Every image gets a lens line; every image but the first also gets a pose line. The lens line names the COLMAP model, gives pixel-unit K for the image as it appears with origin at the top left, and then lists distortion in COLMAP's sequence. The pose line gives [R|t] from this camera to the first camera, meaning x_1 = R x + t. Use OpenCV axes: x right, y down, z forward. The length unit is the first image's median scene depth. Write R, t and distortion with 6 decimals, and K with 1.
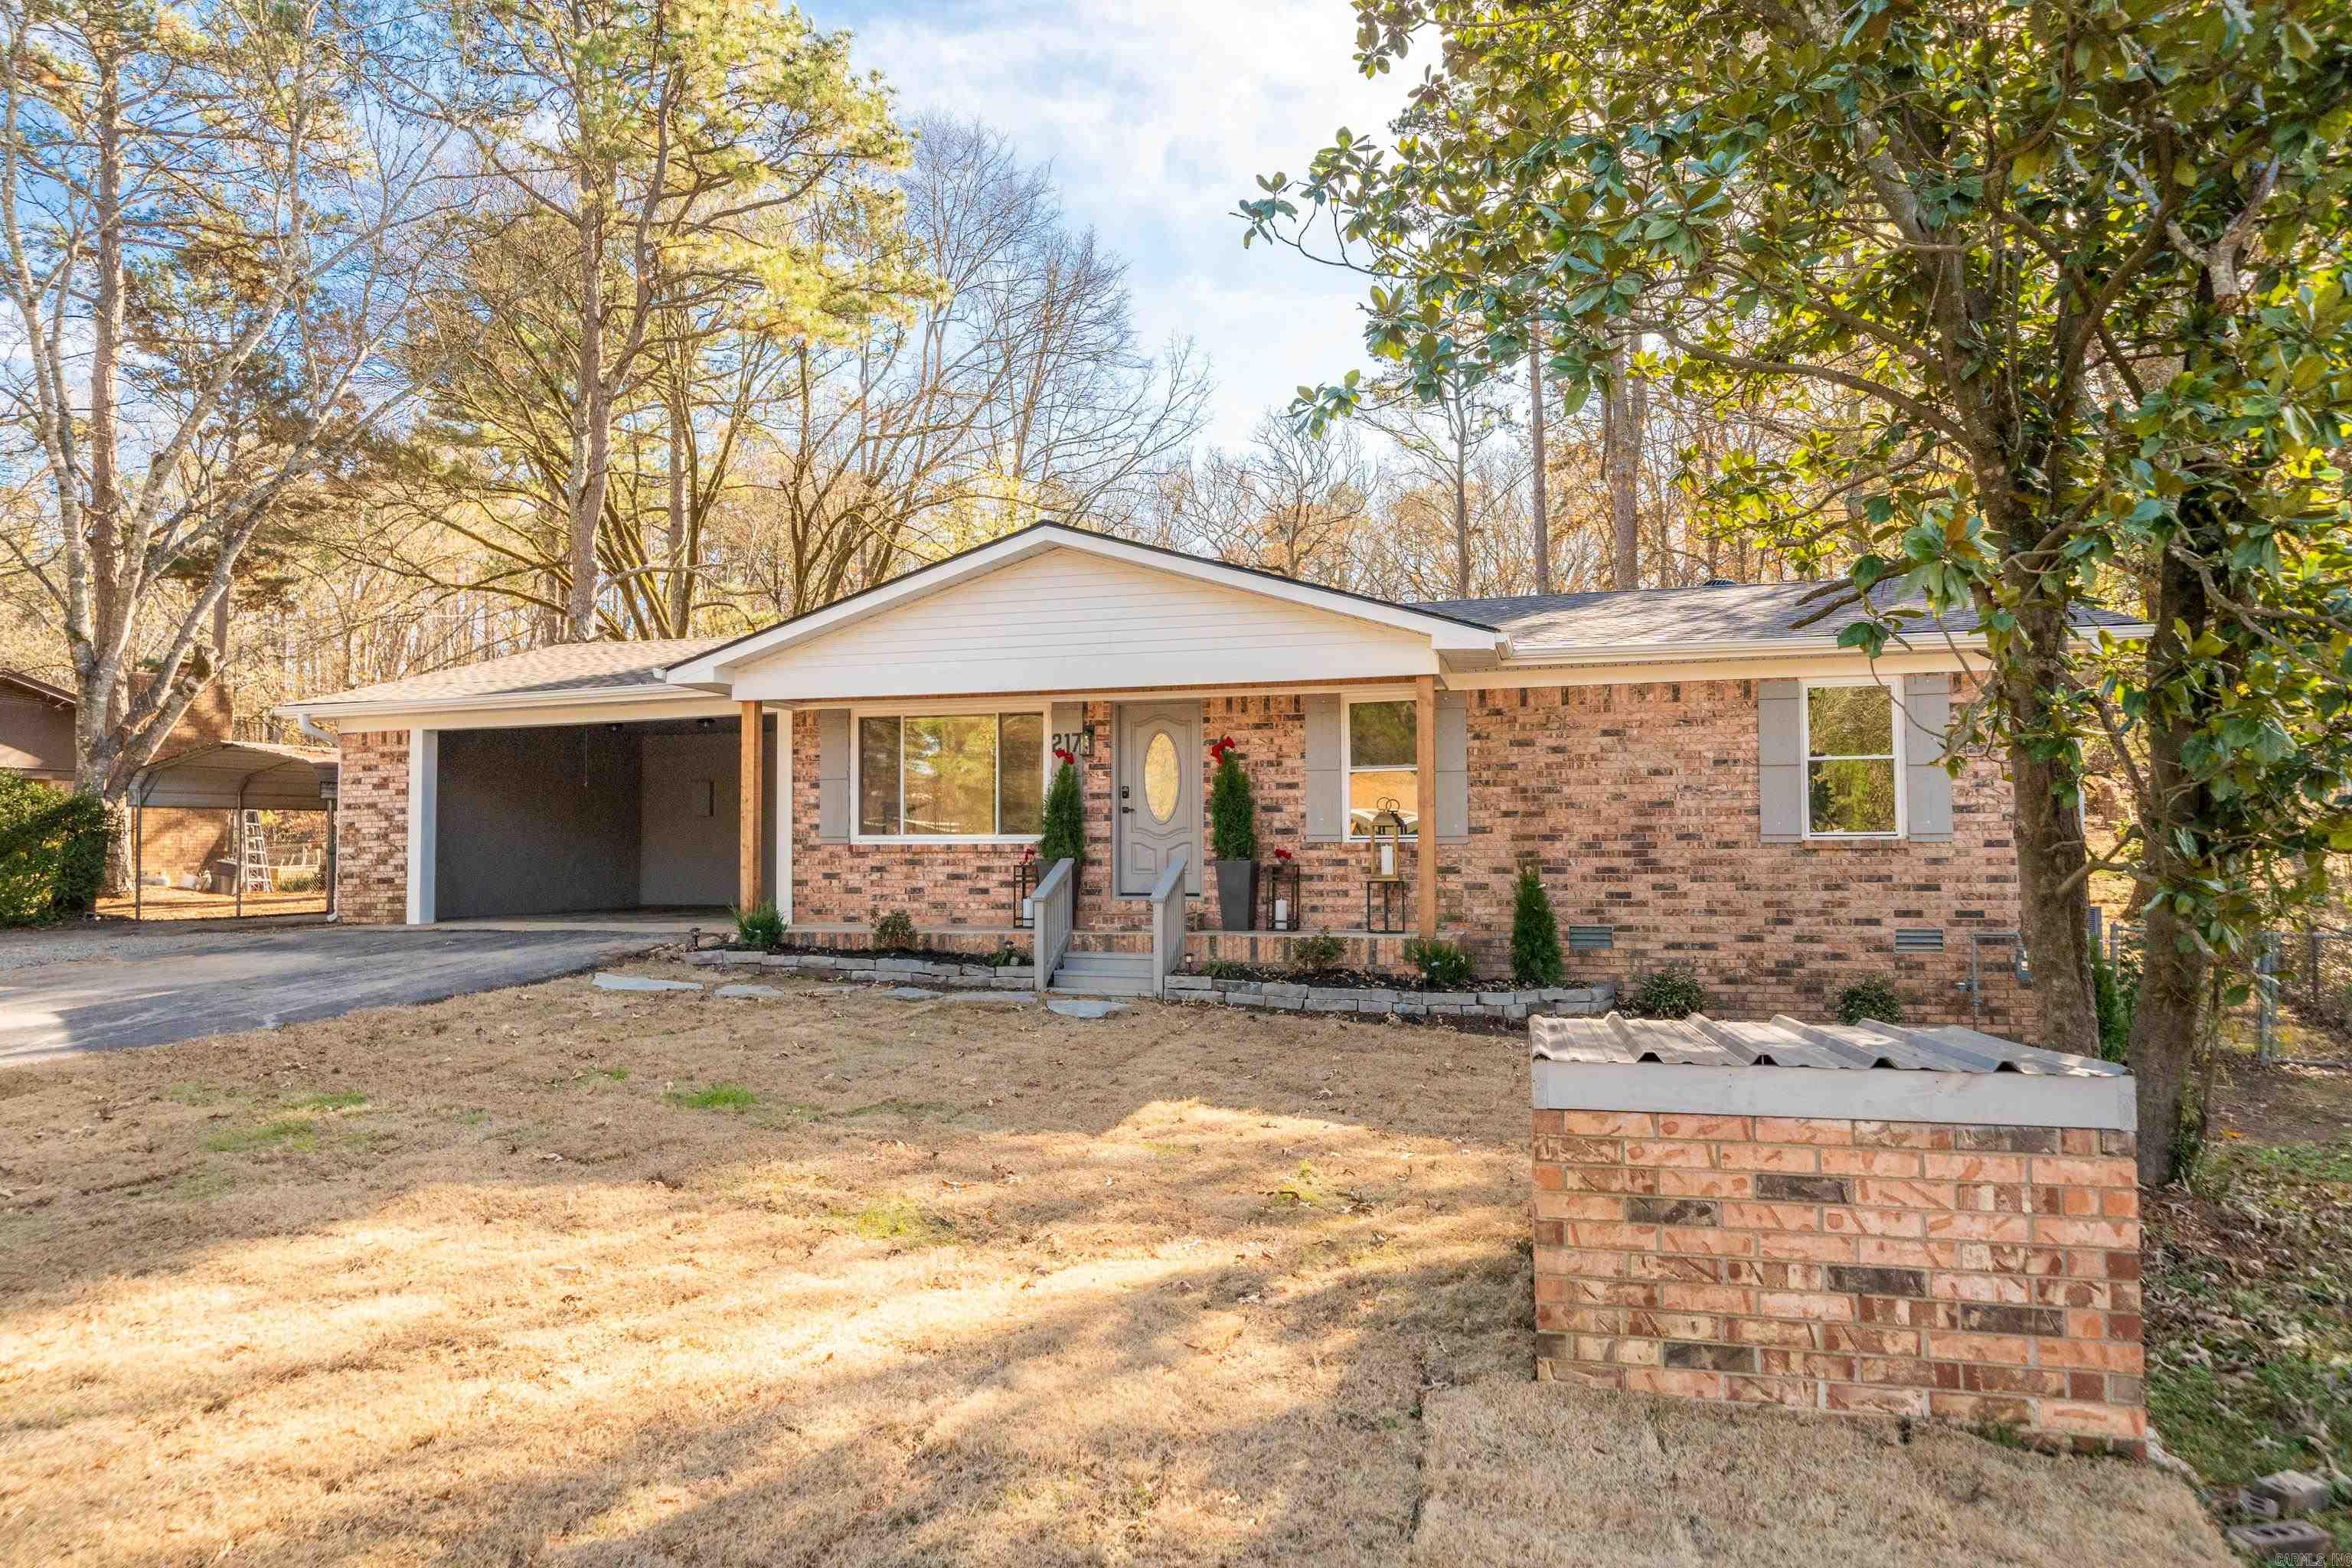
lens RADIAL K [[1436.0, 0, 1170.2], [0, 1436.0, 783.5], [0, 0, 1]] dist [0.001897, 0.002998]
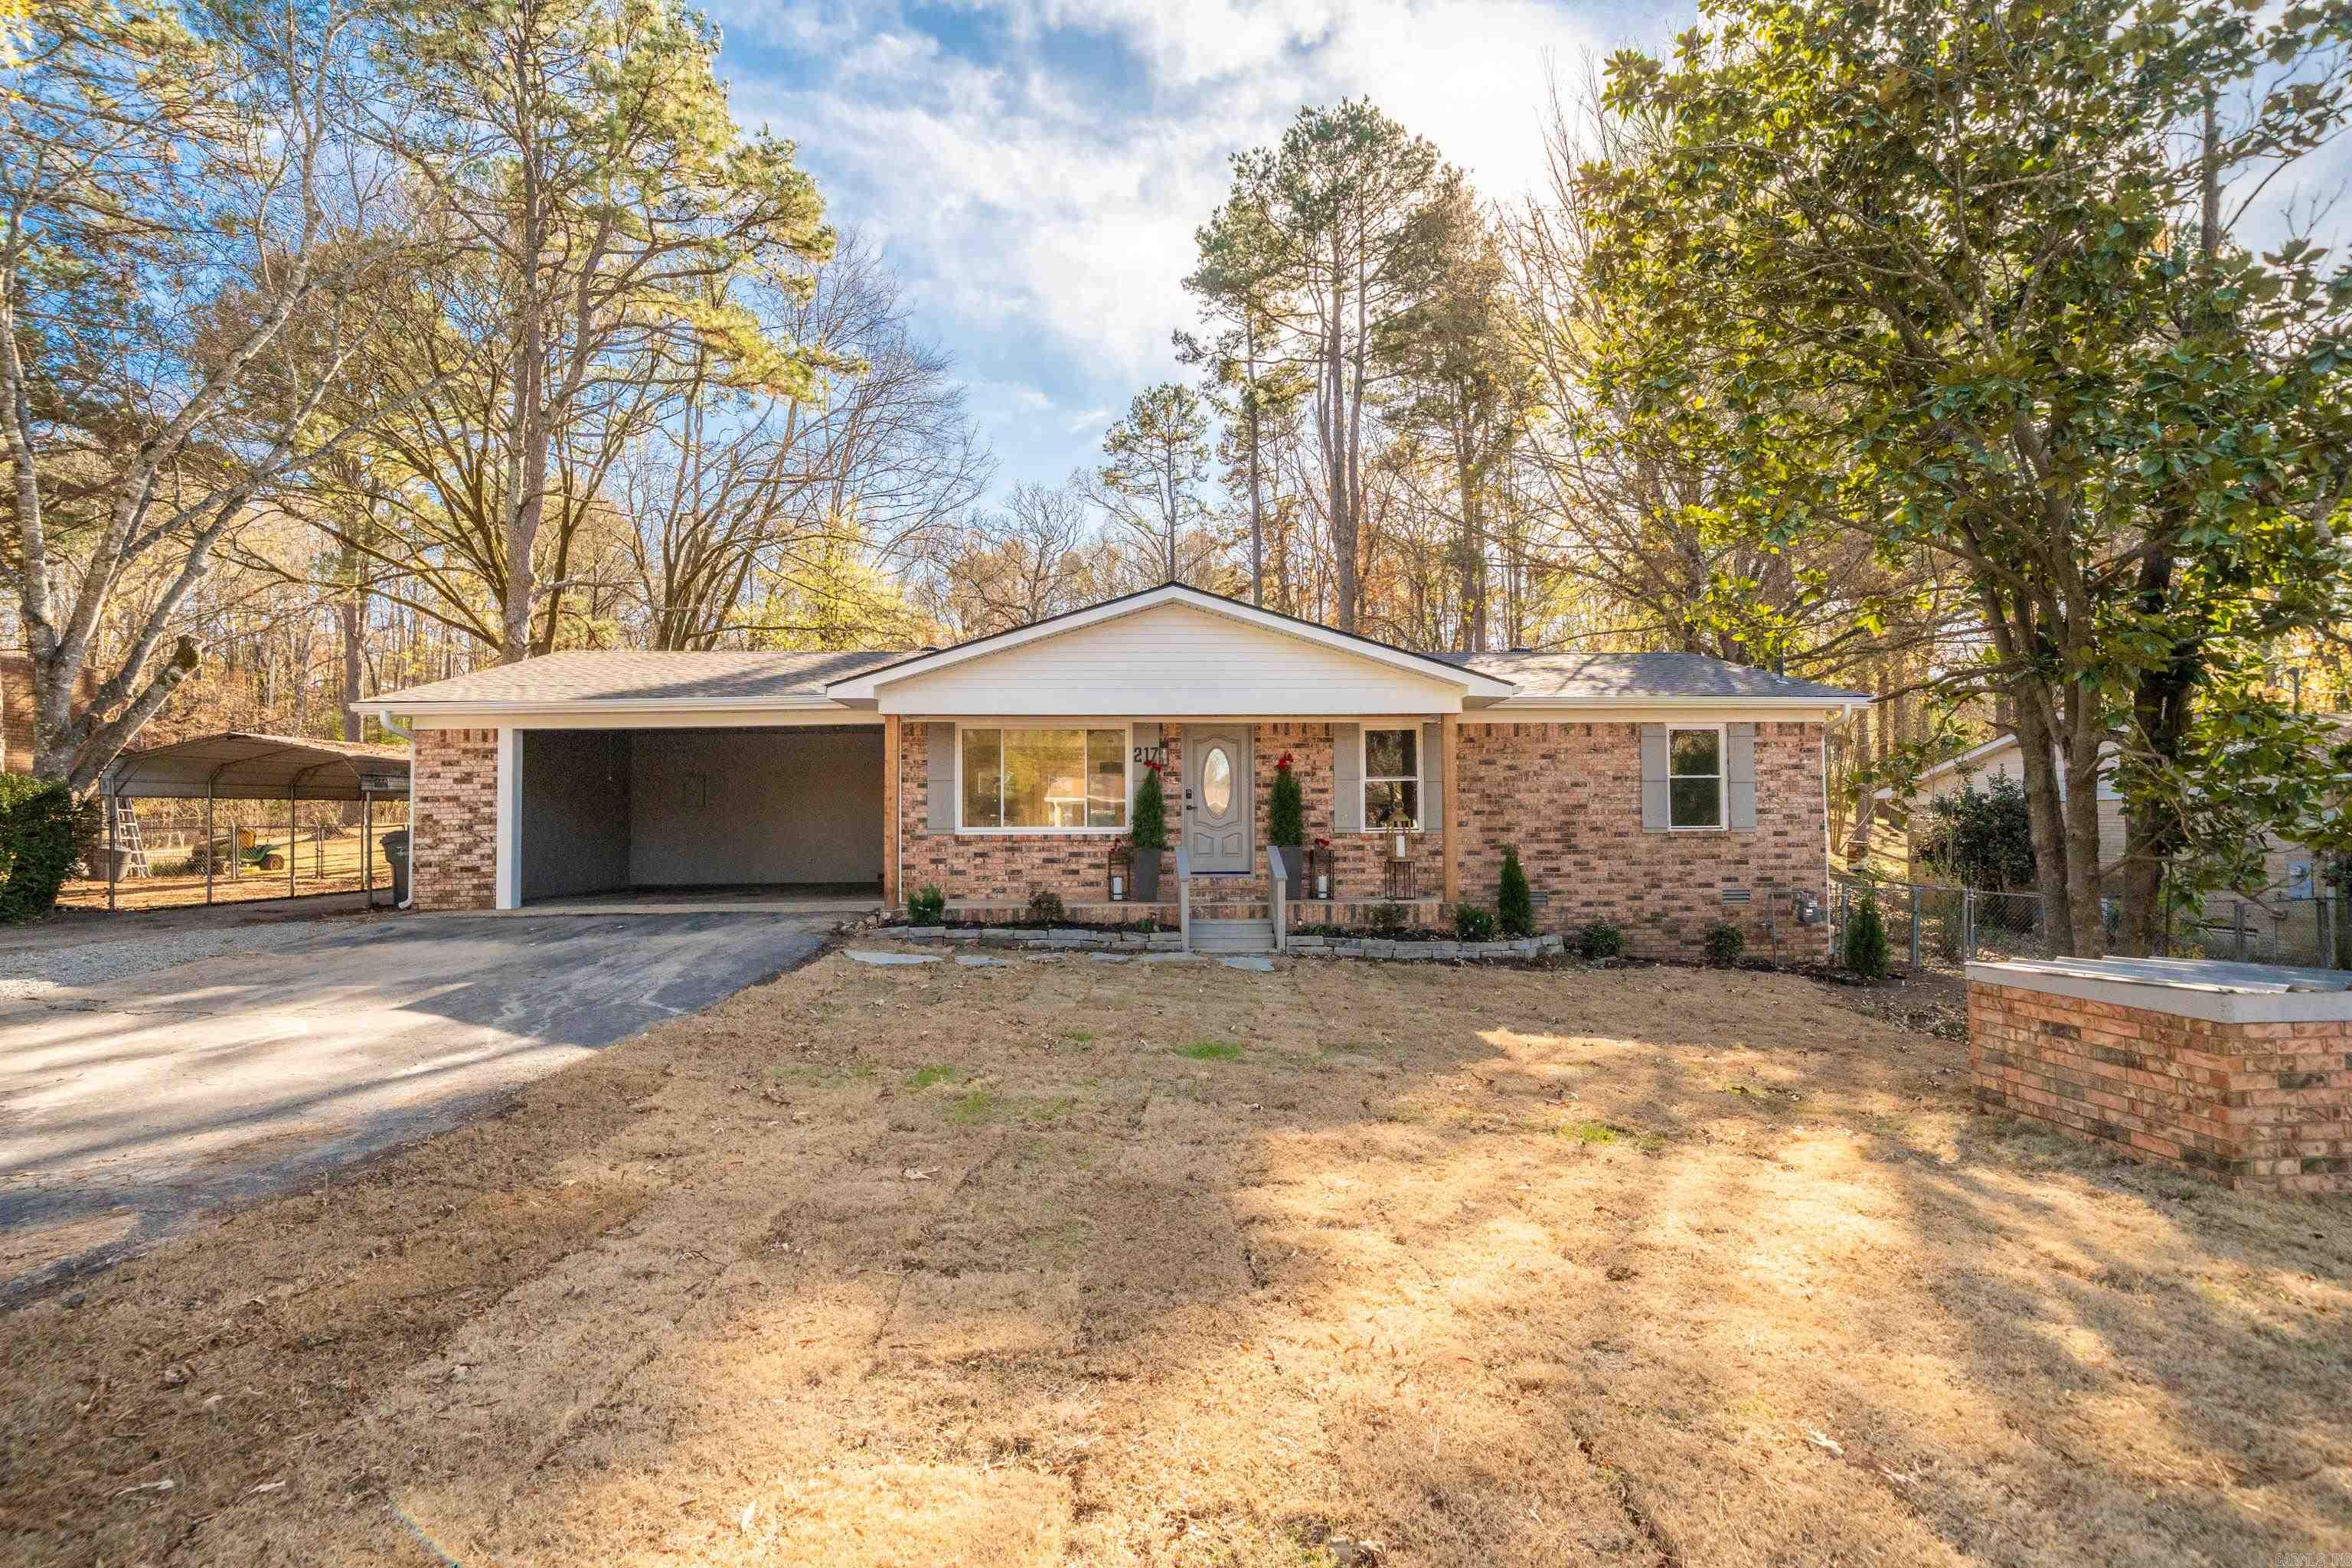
lens RADIAL K [[1116.0, 0, 1166.3], [0, 1116.0, 784.3], [0, 0, 1]] dist [0.000478, 0.000009]
pose [[0.947683, 0.010059, 0.319056, -0.374863], [-0.013452, 0.999874, 0.008433, -0.010977], [-0.318931, -0.012283, 0.947698, 0.056729]]
